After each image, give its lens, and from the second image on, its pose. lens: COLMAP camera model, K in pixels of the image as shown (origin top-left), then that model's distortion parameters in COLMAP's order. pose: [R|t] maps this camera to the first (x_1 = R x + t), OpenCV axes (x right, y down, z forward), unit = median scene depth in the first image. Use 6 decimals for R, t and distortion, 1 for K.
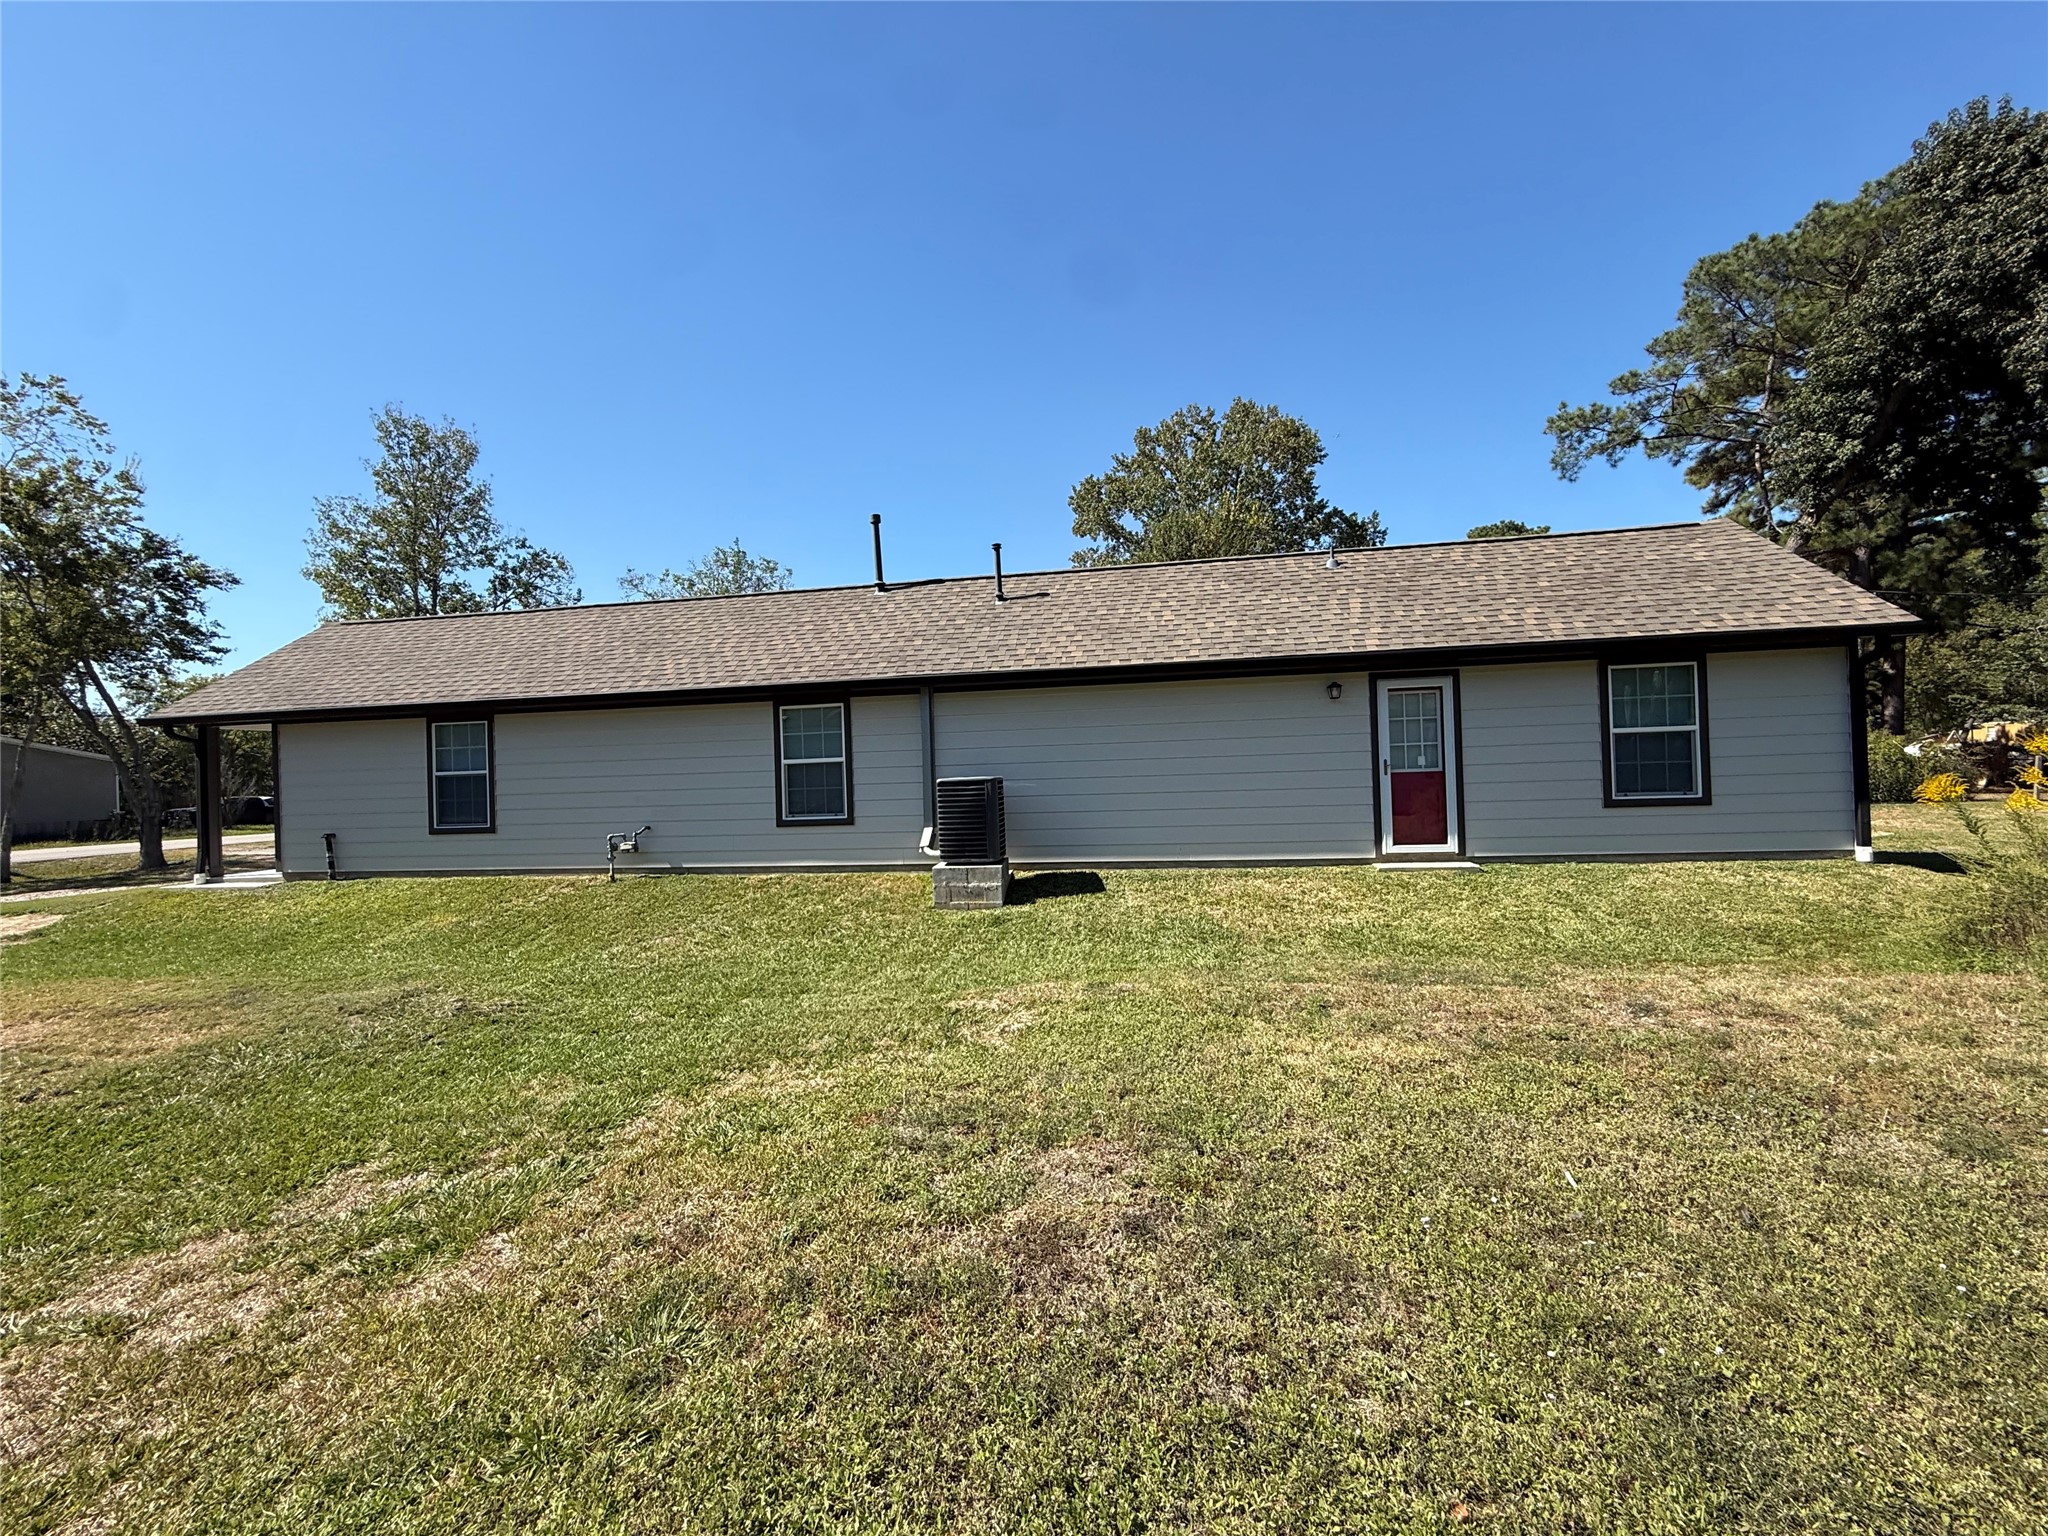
lens RADIAL K [[841.3, 0, 1024.0], [0, 841.3, 768.0], [0, 0, 1]] dist [-0.001026, -0.000200]
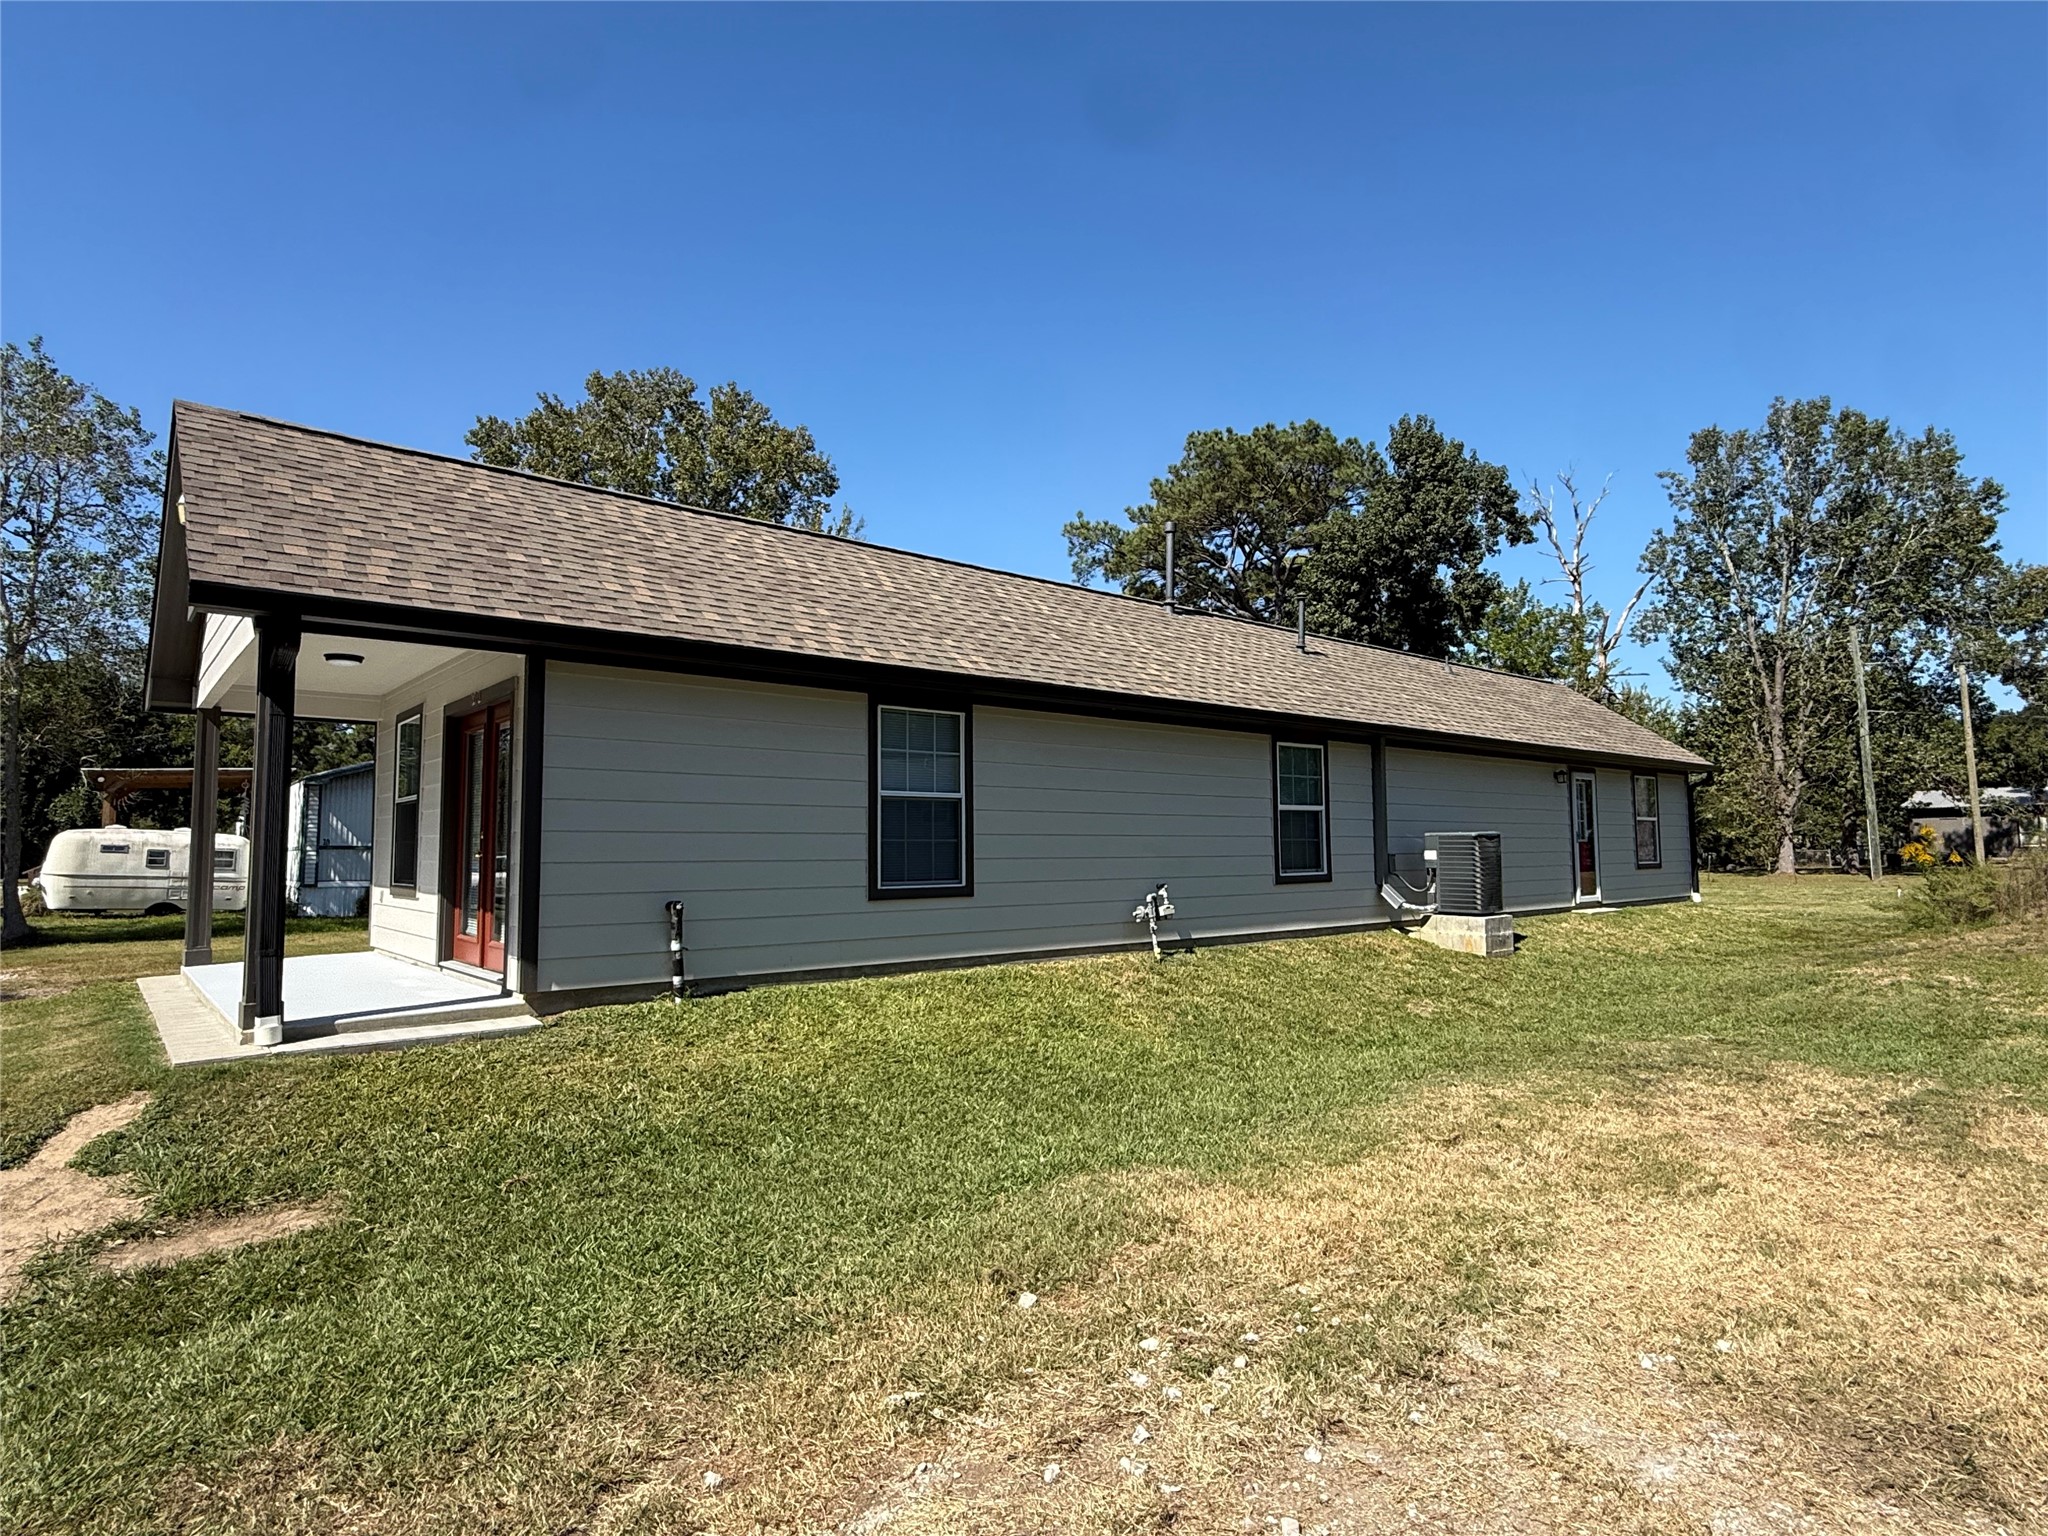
lens RADIAL K [[1096.4, 0, 1024.0], [0, 1096.4, 768.0], [0, 0, 1]] dist [-0.000182, -0.000655]
pose [[0.645578, 0.083997, 0.759061, -0.982335], [-0.022430, 0.995590, -0.091095, 0.045497], [-0.763365, 0.041784, 0.644615, 0.367774]]
